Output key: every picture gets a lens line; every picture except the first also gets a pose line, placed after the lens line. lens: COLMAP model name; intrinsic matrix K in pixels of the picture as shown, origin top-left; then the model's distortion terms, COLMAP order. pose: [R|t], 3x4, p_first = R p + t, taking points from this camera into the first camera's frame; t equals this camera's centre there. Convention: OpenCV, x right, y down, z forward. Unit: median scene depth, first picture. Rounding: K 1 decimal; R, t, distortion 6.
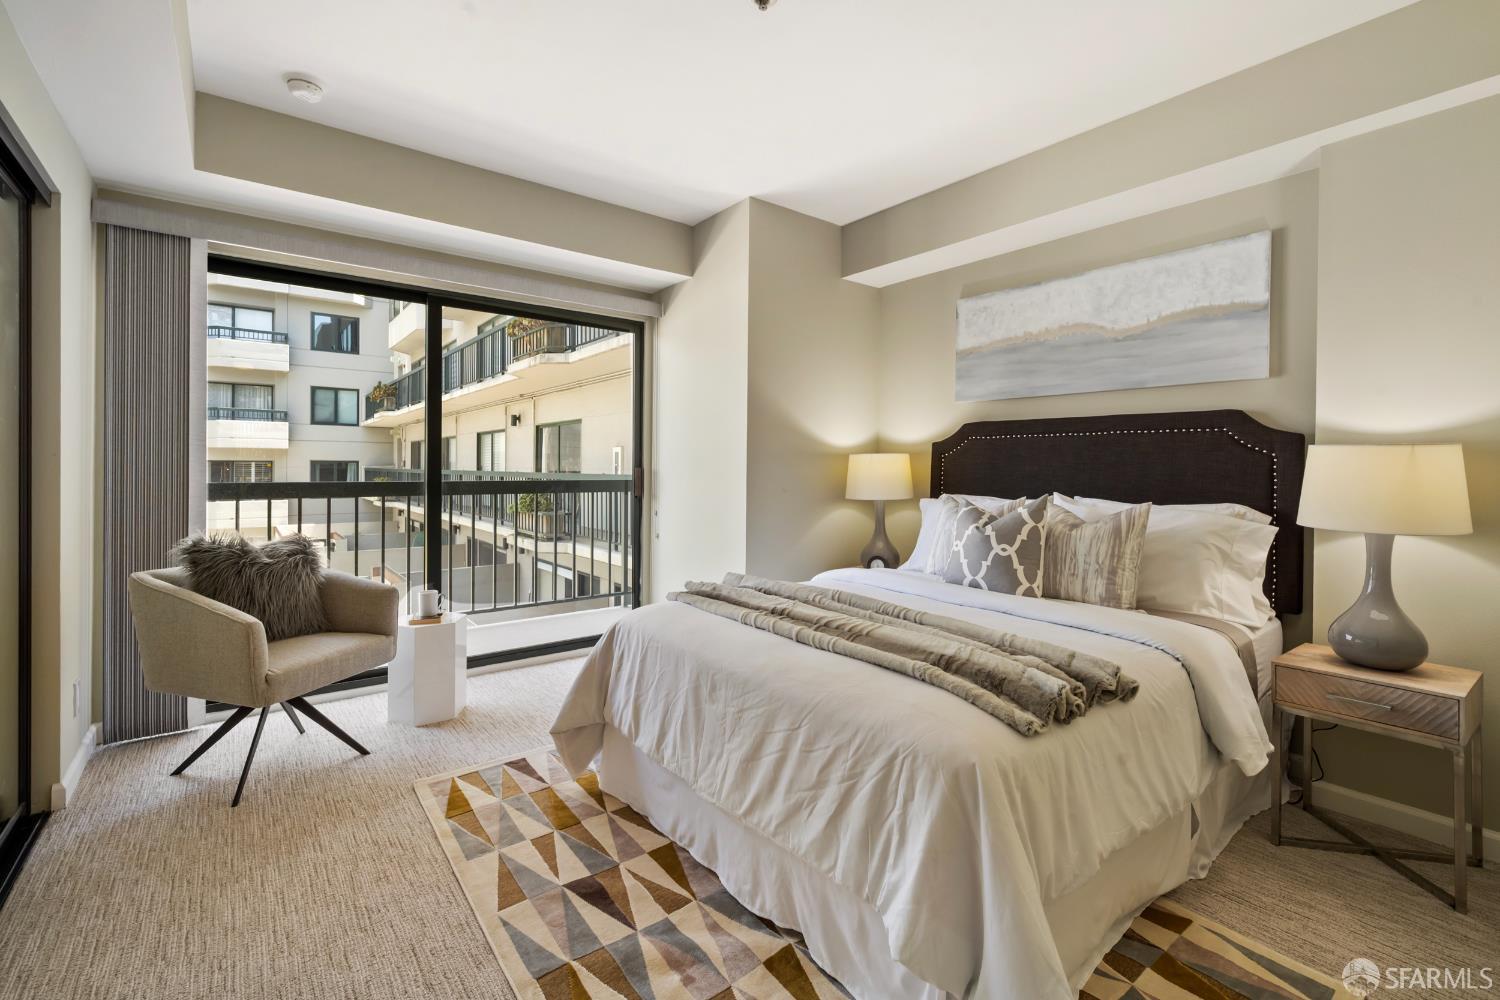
lens RADIAL K [[655.6, 0, 752.8], [0, 655.6, 467.9], [0, 0, 1]] dist [0.000226, -0.000152]
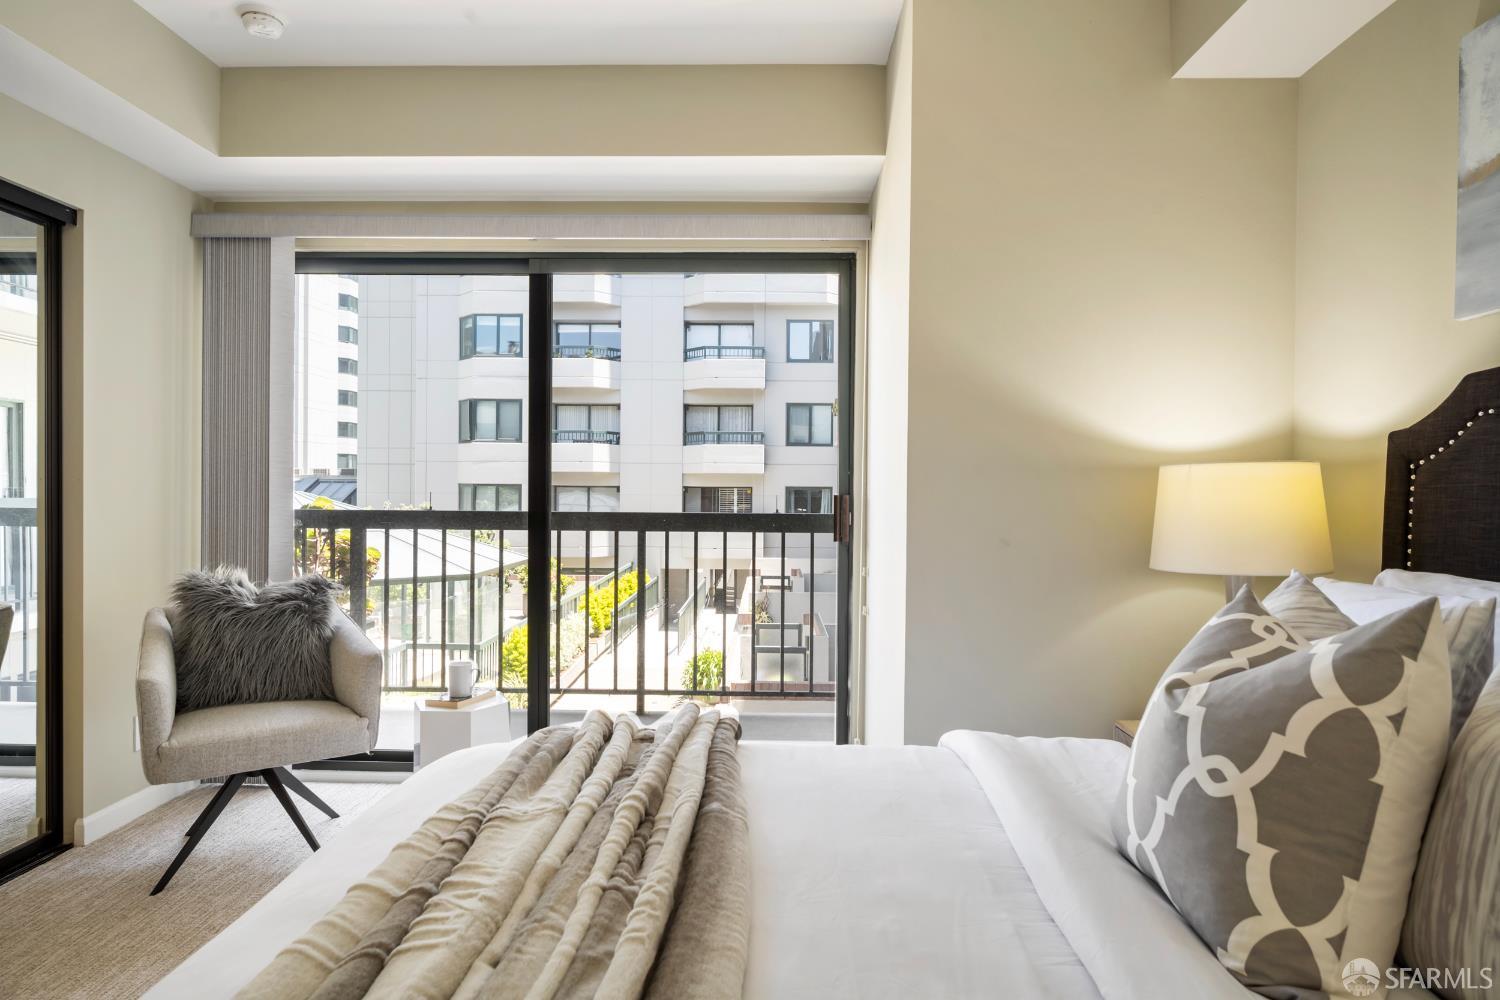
lens RADIAL K [[880.8, 0, 728.1], [0, 880.8, 495.4], [0, 0, 1]] dist [0.000742, -0.000261]
pose [[0.773119, 0.003614, -0.634251, 0.256878], [-0.004112, 0.999991, 0.000685, -0.000414], [0.634248, 0.002079, 0.773127, 0.305701]]
